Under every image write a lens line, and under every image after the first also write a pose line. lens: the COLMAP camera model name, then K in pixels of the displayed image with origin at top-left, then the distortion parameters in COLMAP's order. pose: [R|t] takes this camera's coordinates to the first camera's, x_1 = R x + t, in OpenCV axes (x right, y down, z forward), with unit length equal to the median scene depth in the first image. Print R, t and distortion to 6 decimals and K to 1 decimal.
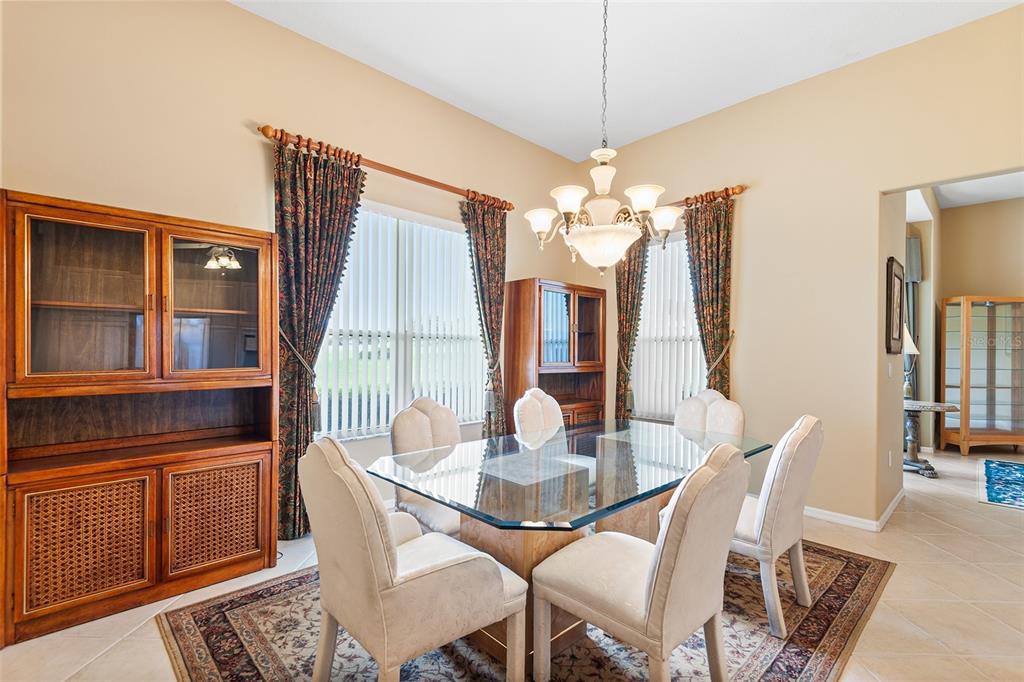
lens RADIAL K [[472.6, 0, 507.9], [0, 472.6, 348.7], [0, 0, 1]] dist [0.024542, -0.011898]
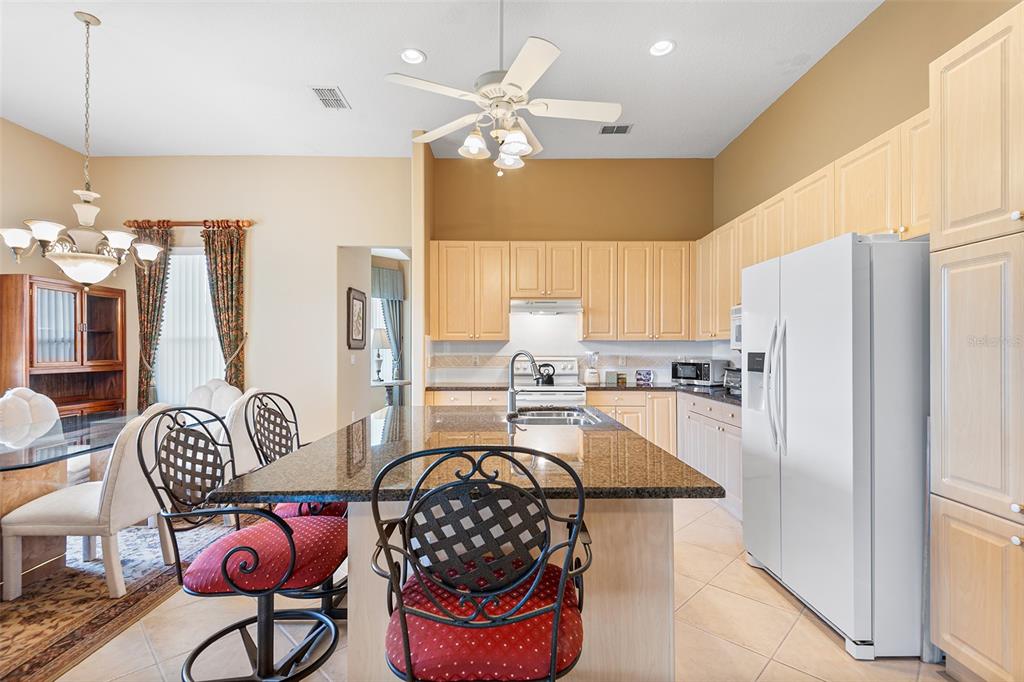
lens RADIAL K [[472.6, 0, 502.7], [0, 472.6, 345.7], [0, 0, 1]] dist [0.024542, -0.011898]
pose [[0.685397, -0.006679, 0.728139, 0.014626], [0.007469, 0.999970, 0.002142, -0.000453], [-0.728131, 0.003970, 0.685426, -0.326802]]
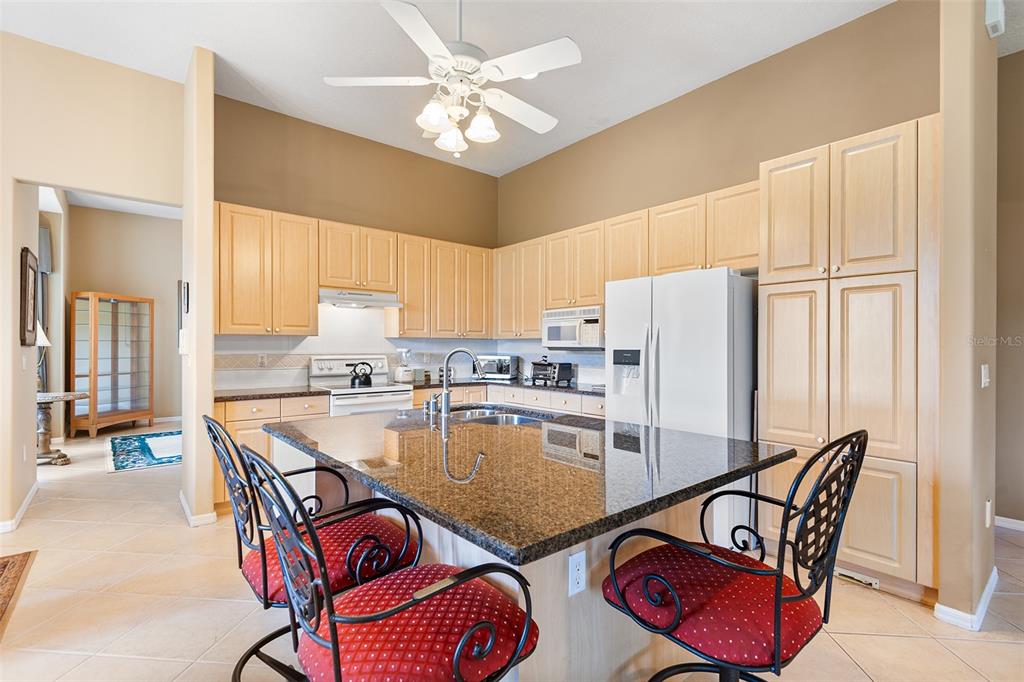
lens RADIAL K [[472.6, 0, 519.3], [0, 472.6, 342.2], [0, 0, 1]] dist [0.024542, -0.011898]
pose [[0.072721, -0.003866, 0.997345, -0.081083], [-0.001843, 0.999990, 0.004011, -0.002524], [-0.997351, -0.002130, 0.072713, -0.063909]]
